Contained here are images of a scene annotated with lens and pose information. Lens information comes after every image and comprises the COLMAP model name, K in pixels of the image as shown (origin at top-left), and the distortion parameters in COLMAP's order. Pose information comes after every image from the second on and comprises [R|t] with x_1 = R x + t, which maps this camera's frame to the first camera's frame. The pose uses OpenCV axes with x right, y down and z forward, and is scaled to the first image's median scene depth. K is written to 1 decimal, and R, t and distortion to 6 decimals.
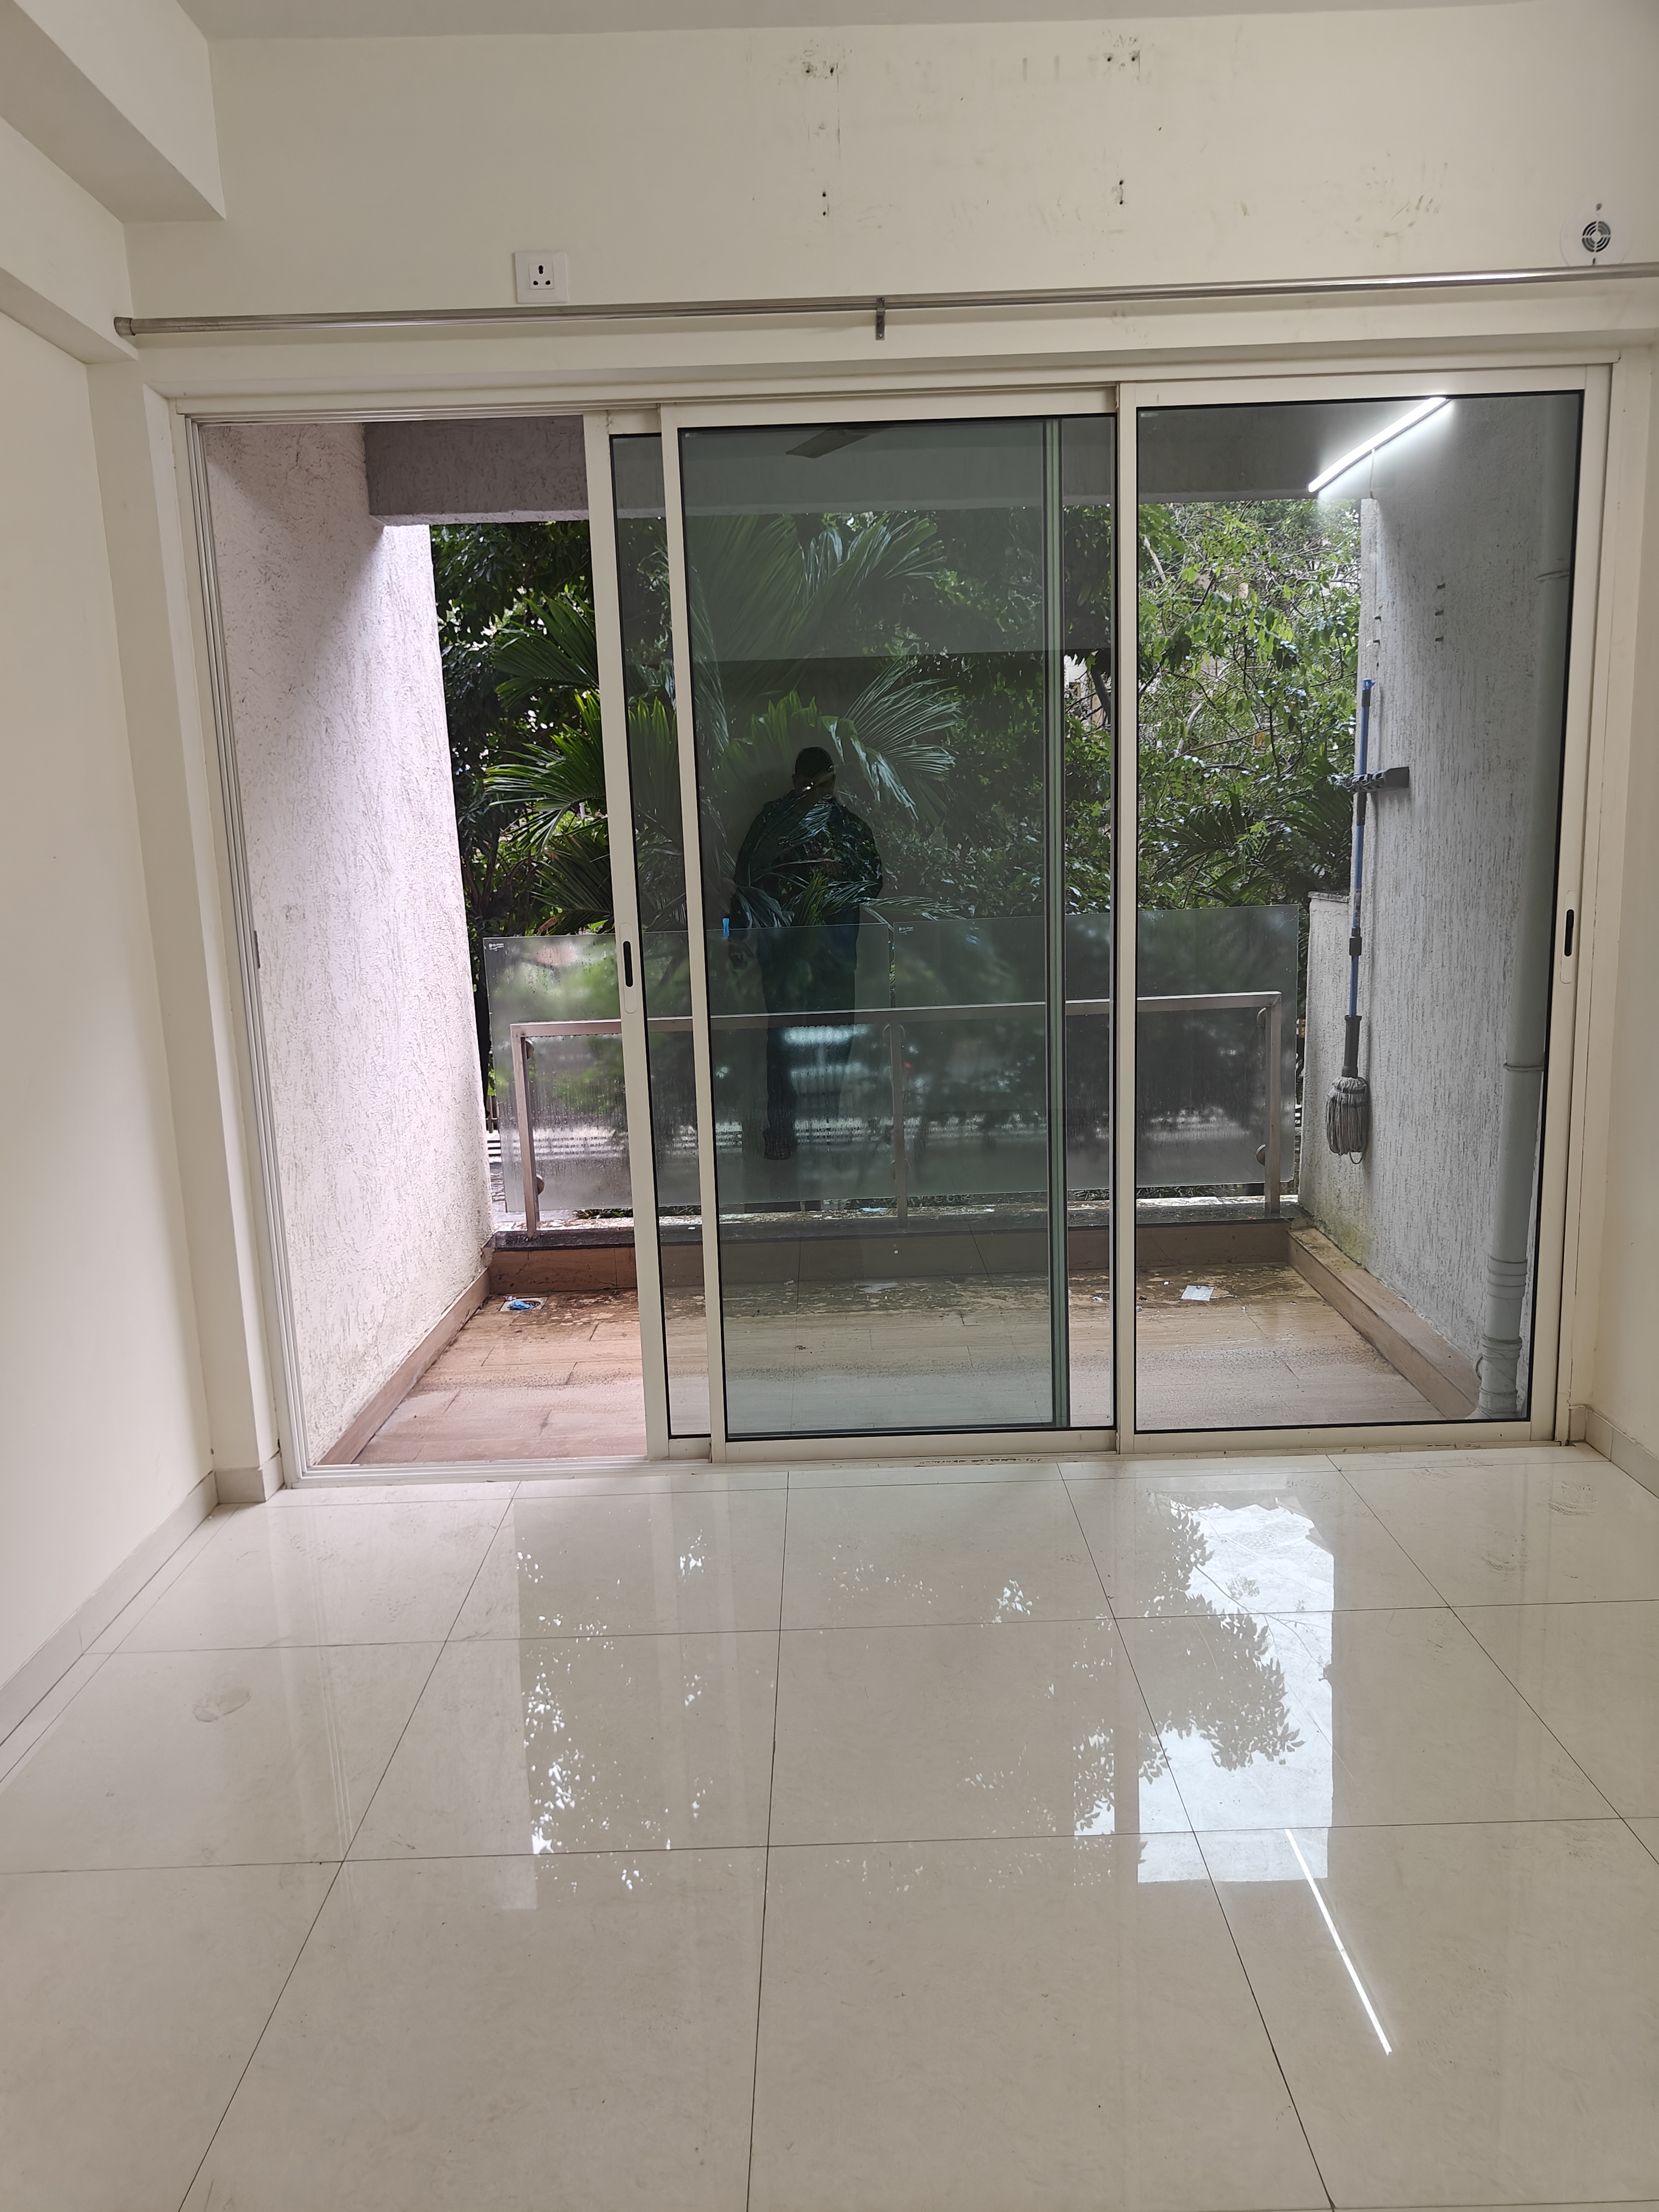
lens RADIAL K [[1548.4, 0, 842.2], [0, 1548.4, 1122.3], [0, 0, 1]] dist [0.008279, 0.006177]
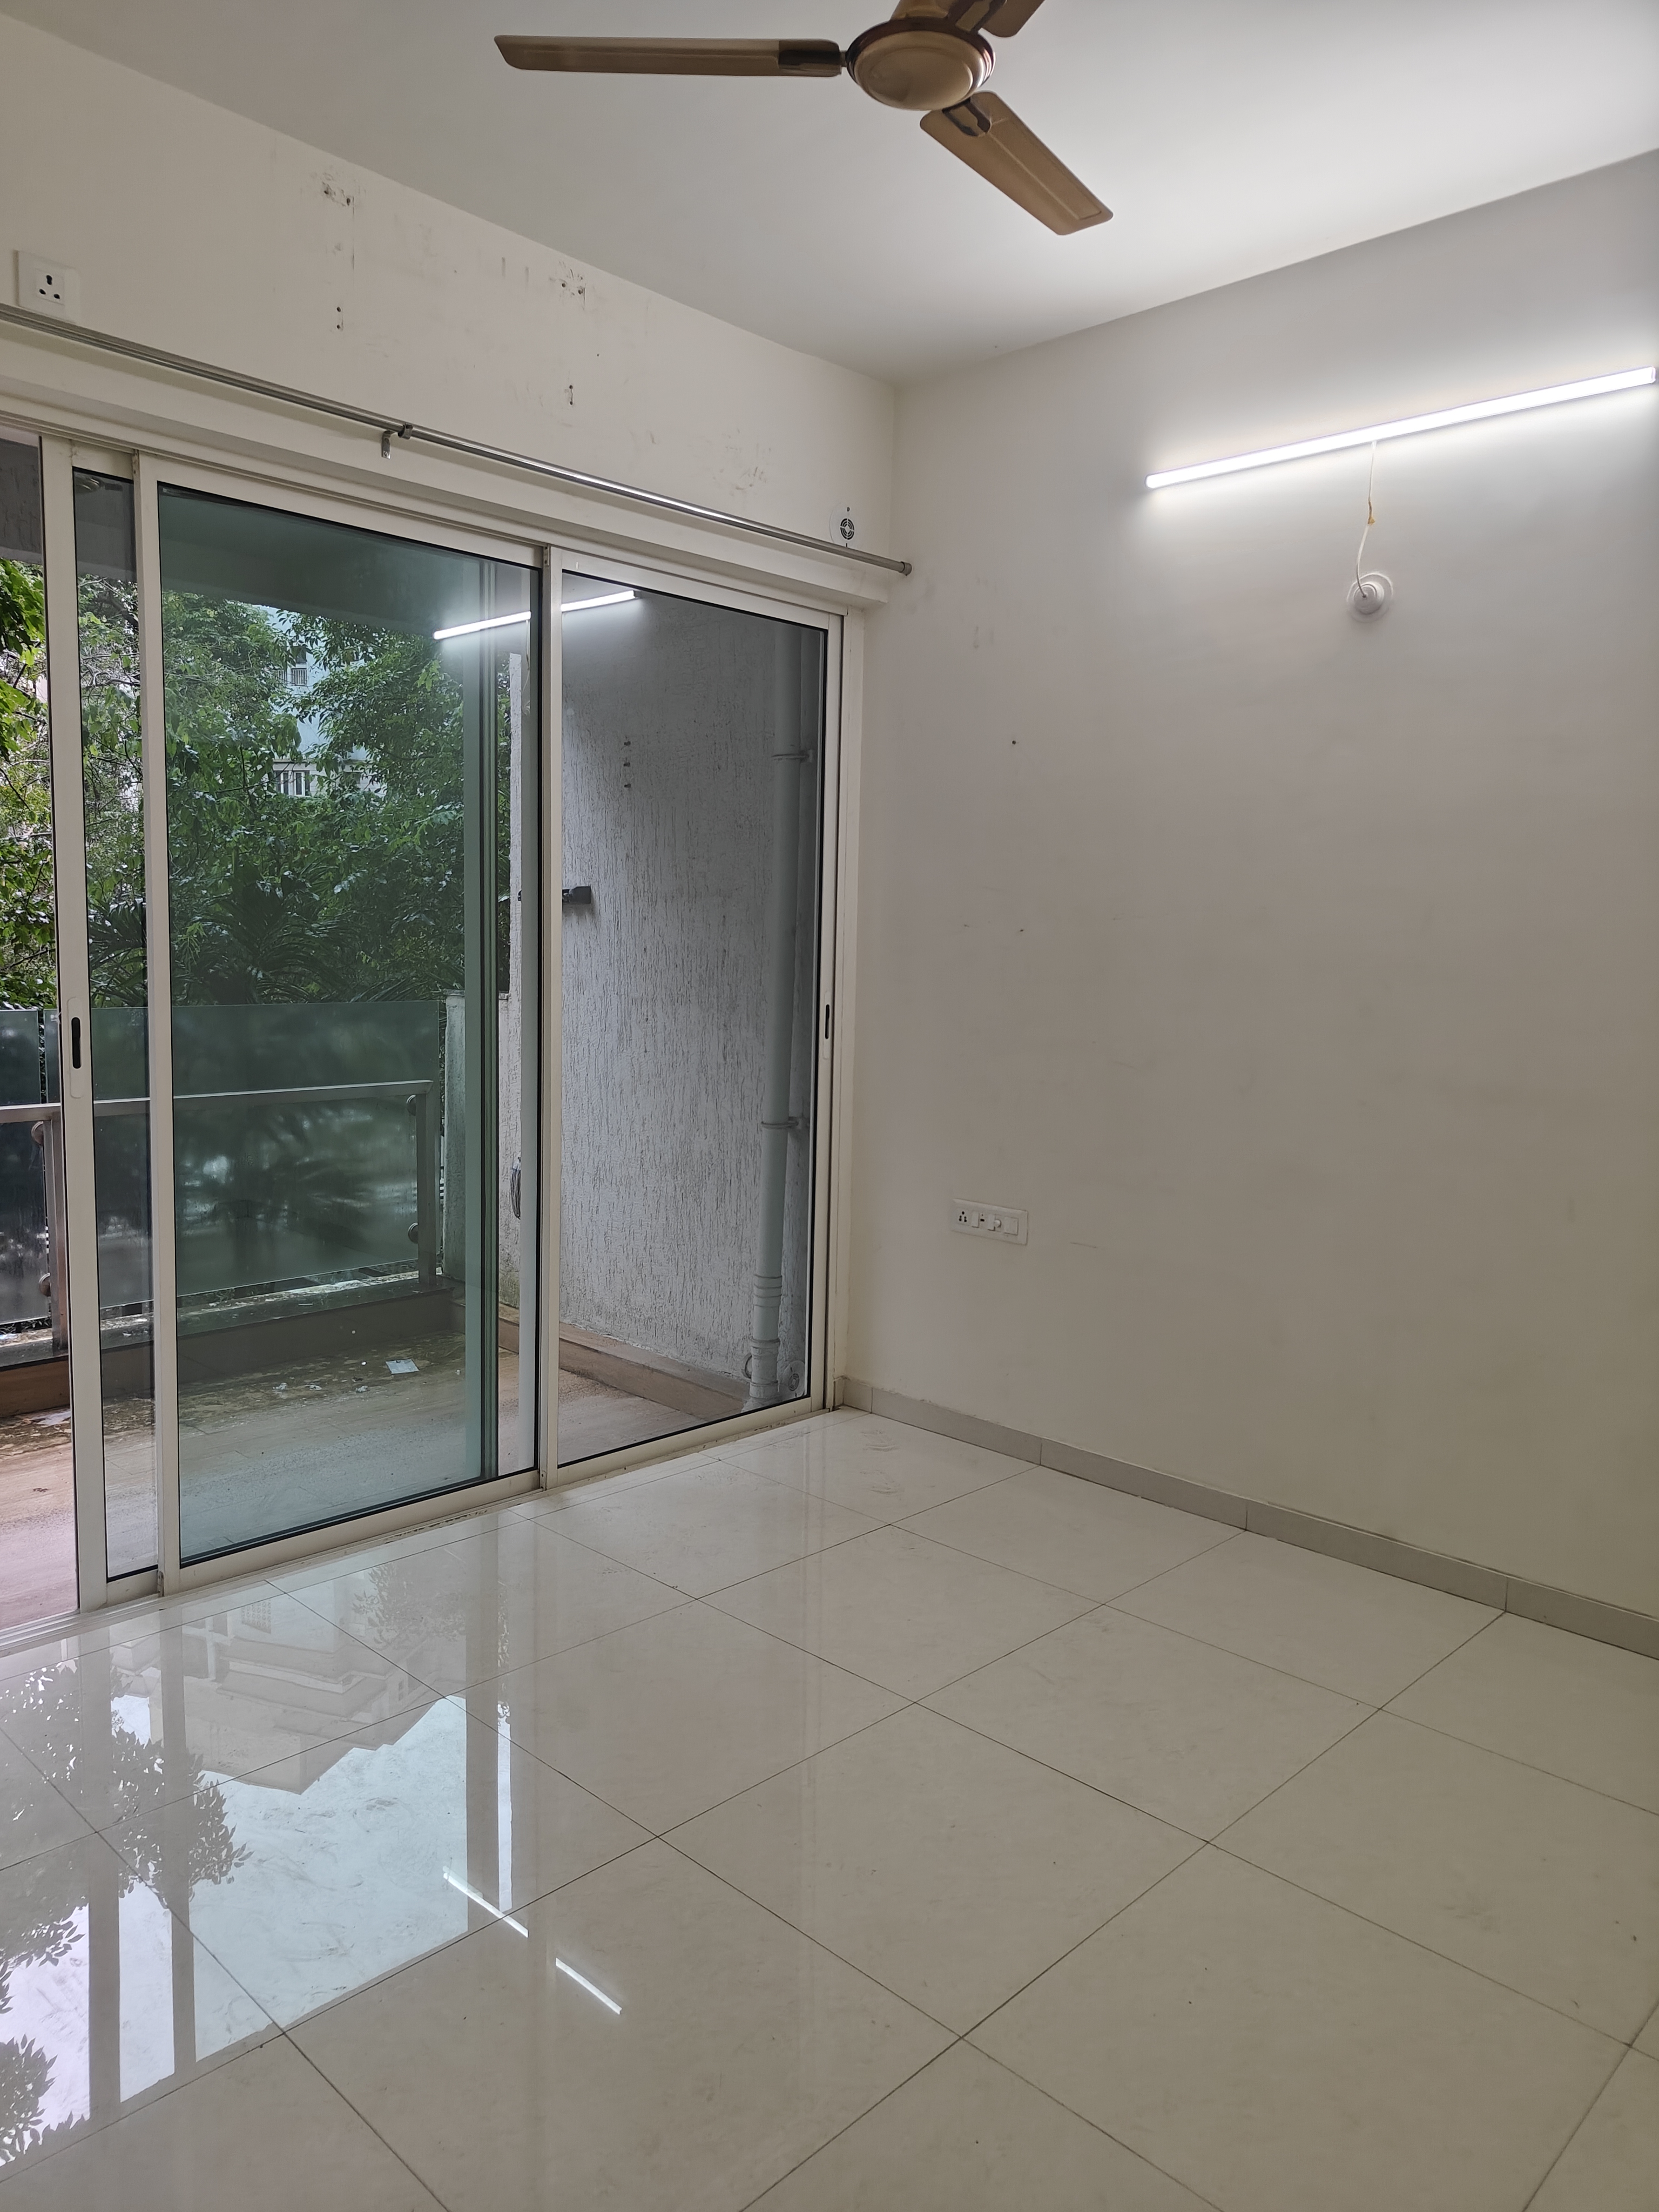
lens RADIAL K [[1548.4, 0, 835.2], [0, 1548.4, 1115.5], [0, 0, 1]] dist [0.008279, 0.006177]
pose [[0.692082, -0.033028, 0.721063, -0.455586], [0.087561, 0.995417, -0.038447, 0.010592], [-0.716488, 0.089746, 0.691802, 0.070225]]
